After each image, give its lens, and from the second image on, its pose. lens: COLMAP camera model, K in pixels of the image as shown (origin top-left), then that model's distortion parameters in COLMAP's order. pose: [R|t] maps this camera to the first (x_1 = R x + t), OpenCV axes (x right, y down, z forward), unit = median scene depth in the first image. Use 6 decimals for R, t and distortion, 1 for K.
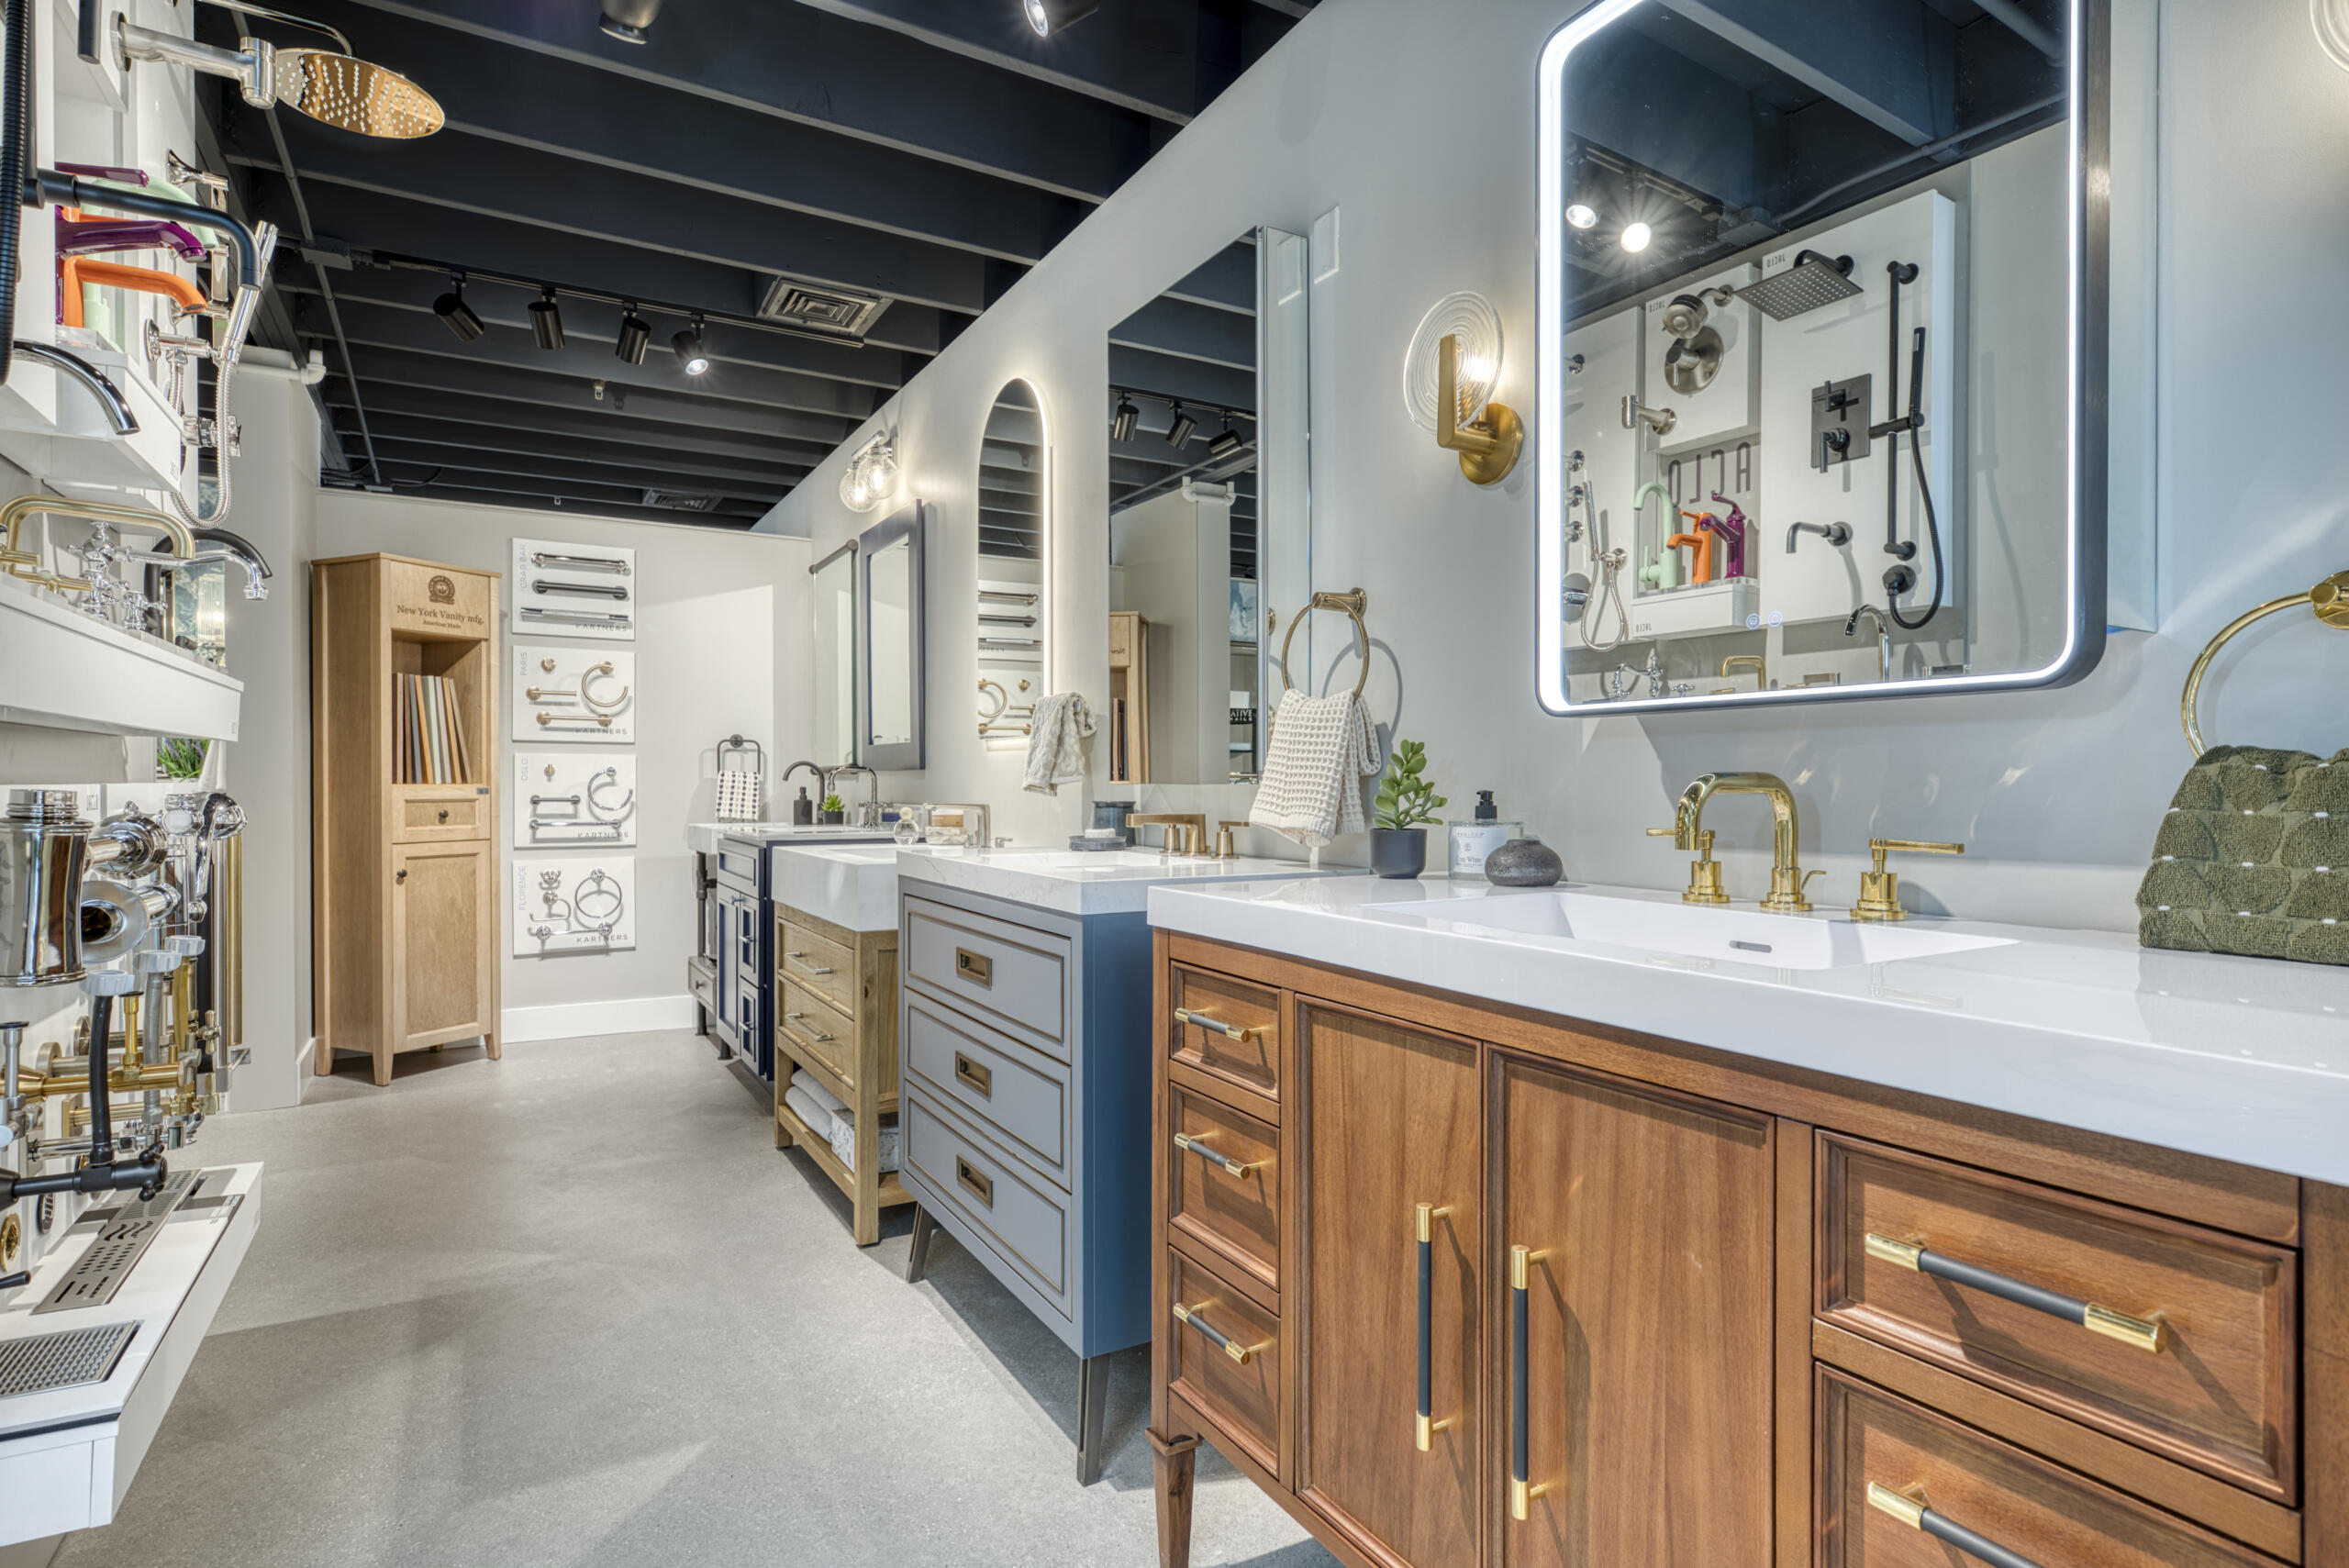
lens RADIAL K [[1208.7, 0, 1178.7], [0, 1208.7, 784.3], [0, 0, 1]] dist [0.000630, 0.000079]
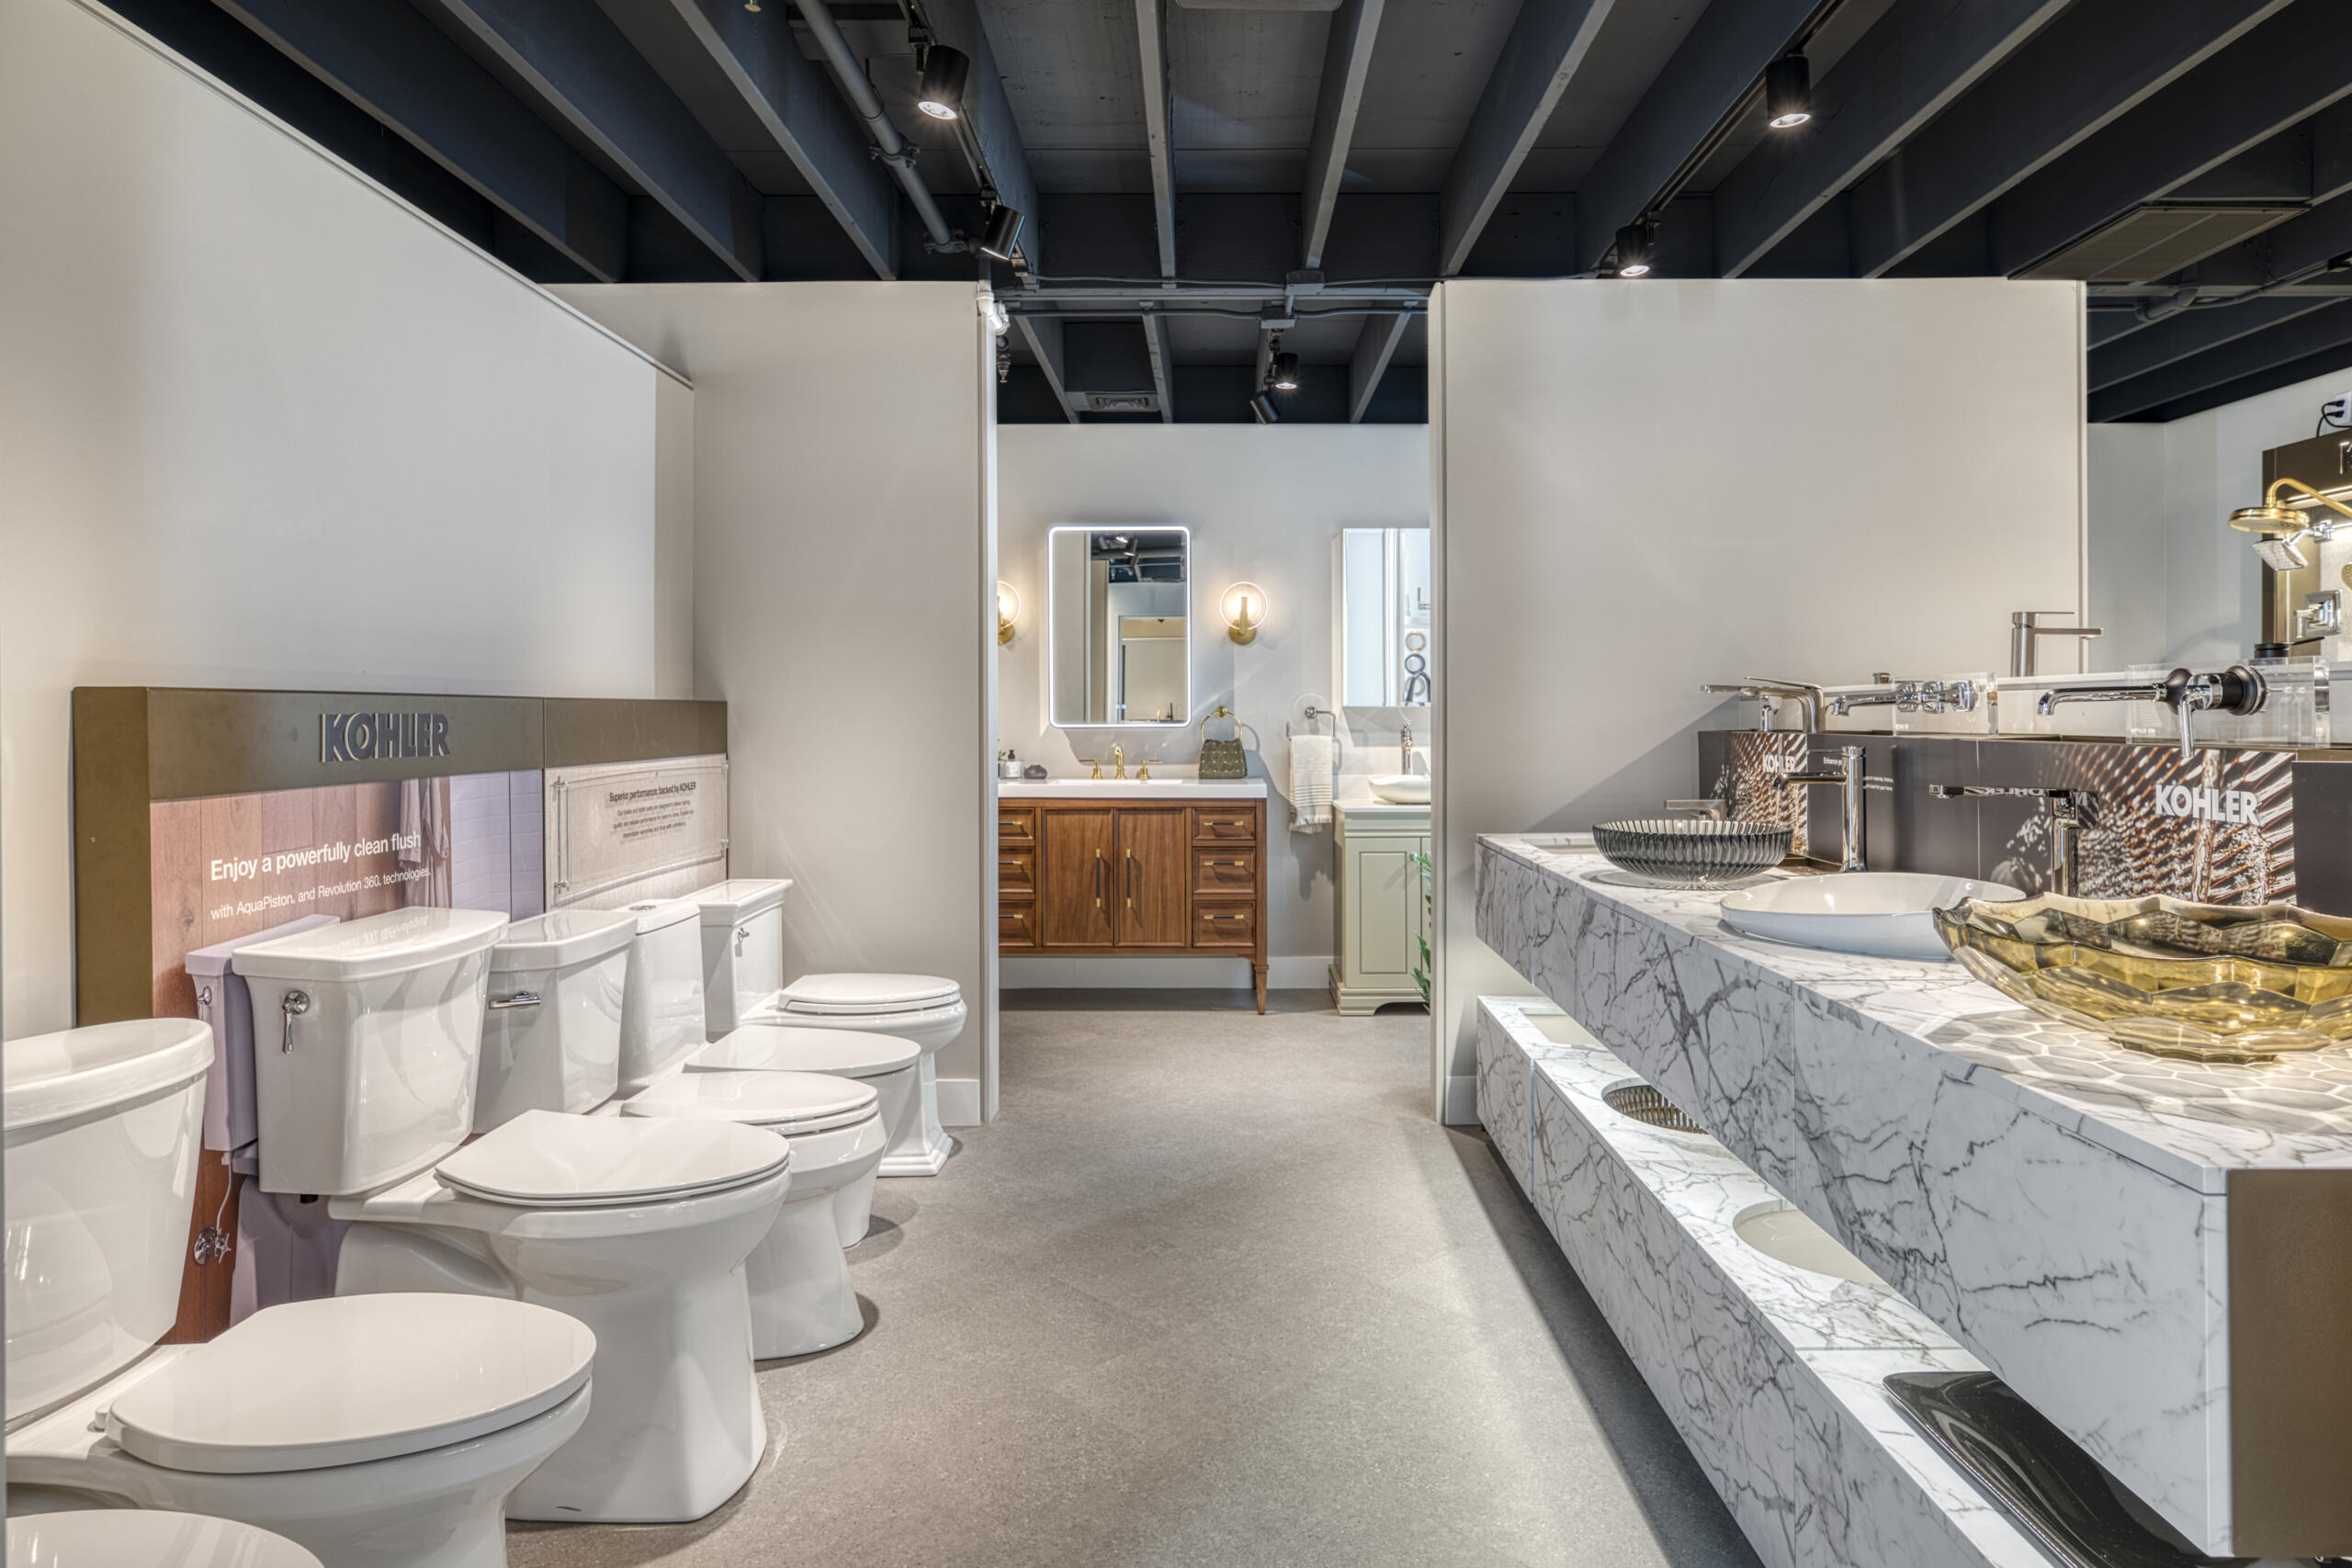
lens RADIAL K [[1291.7, 0, 1177.2], [0, 1291.7, 770.8], [0, 0, 1]] dist [-0.000020, 0.000000]
pose [[0.525322, -0.018591, 0.850700, -3.681331], [0.006624, 0.999820, 0.017759, -0.001464], [-0.850877, -0.003695, 0.525351, -1.693082]]
